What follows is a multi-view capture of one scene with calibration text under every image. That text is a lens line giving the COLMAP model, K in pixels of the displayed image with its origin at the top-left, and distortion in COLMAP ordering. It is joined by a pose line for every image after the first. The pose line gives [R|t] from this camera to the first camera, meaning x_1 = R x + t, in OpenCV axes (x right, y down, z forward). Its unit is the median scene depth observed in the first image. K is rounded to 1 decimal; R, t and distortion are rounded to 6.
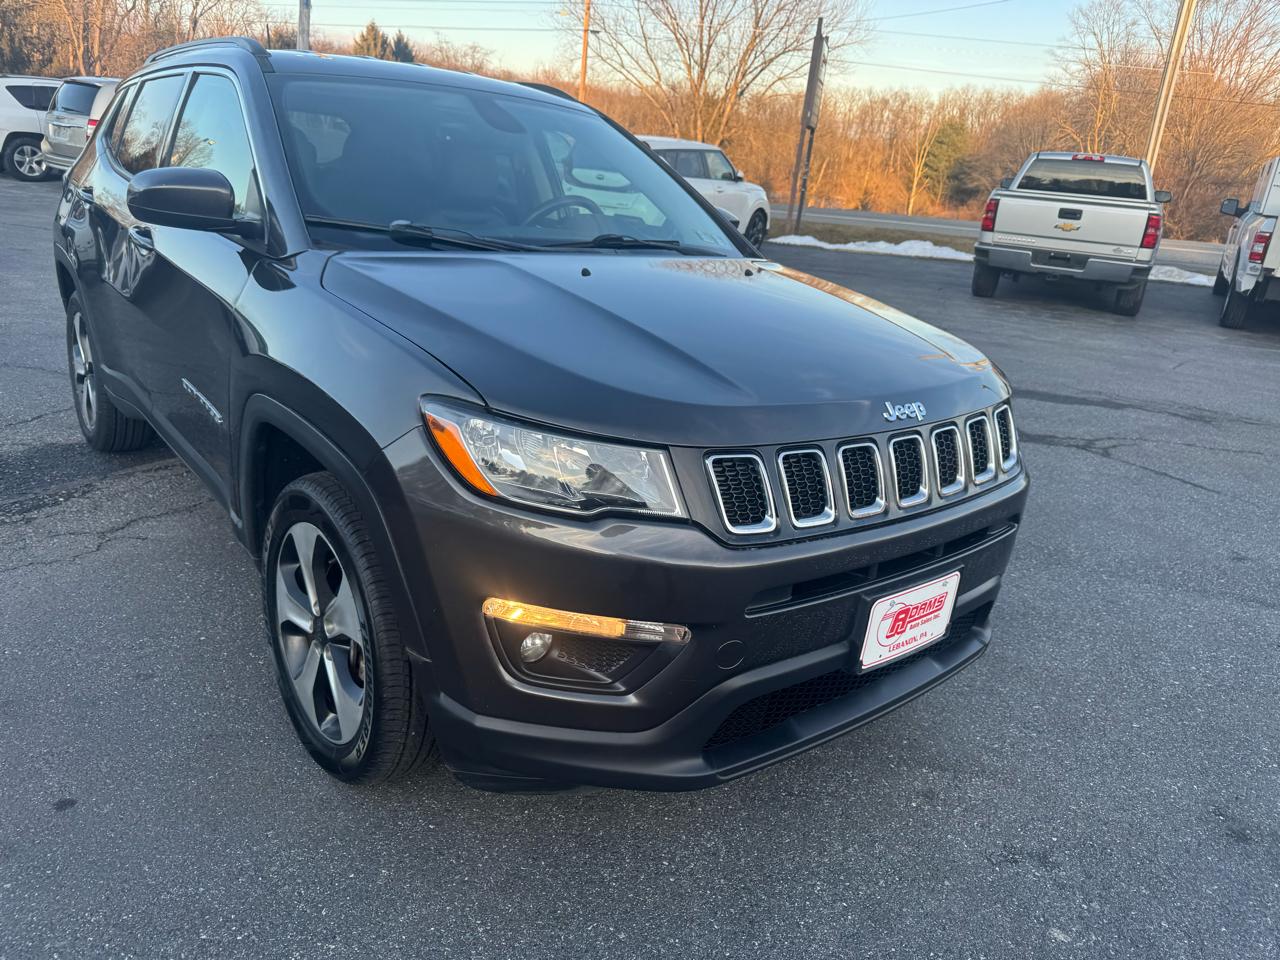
lens RADIAL K [[940.4, 0, 645.0], [0, 940.4, 452.9], [0, 0, 1]] dist [-0.002306, -0.006735]
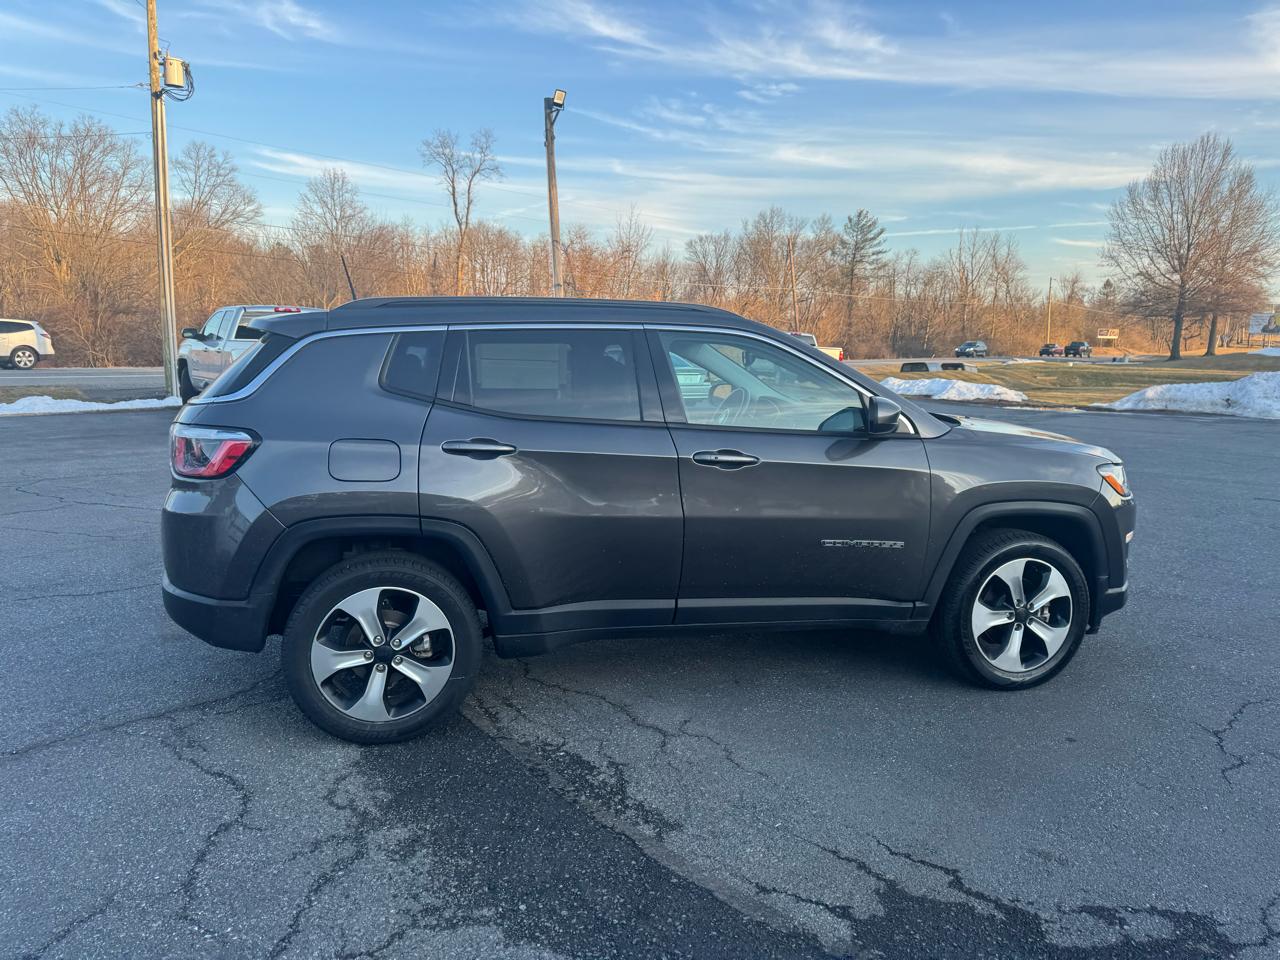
lens RADIAL K [[905.5, 0, 638.0], [0, 905.5, 475.6], [0, 0, 1]] dist [0.031639, -0.034426]
pose [[0.427360, -0.203656, 0.880845, -0.231172], [0.286390, 0.954618, 0.081765, -0.047058], [-0.857522, 0.217323, 0.466290, 0.074050]]
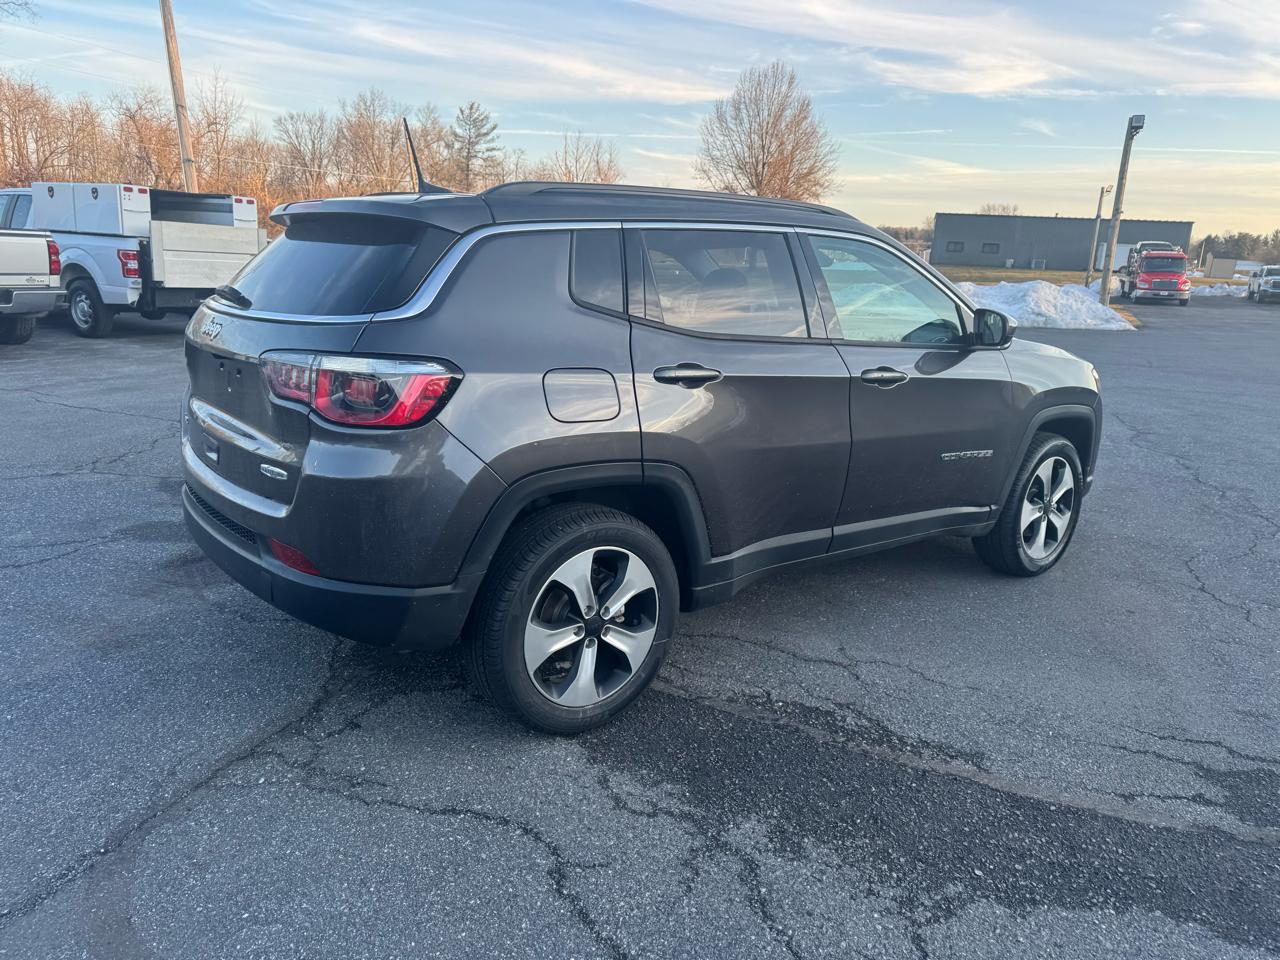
lens RADIAL K [[907.3, 0, 646.9], [0, 907.3, 477.8], [0, 0, 1]] dist [0.028474, -0.029971]
pose [[0.006316, -0.315514, 0.948900, -0.234548], [0.255554, 0.917918, 0.303512, -0.074873], [-0.966774, 0.240579, 0.086428, 0.169154]]
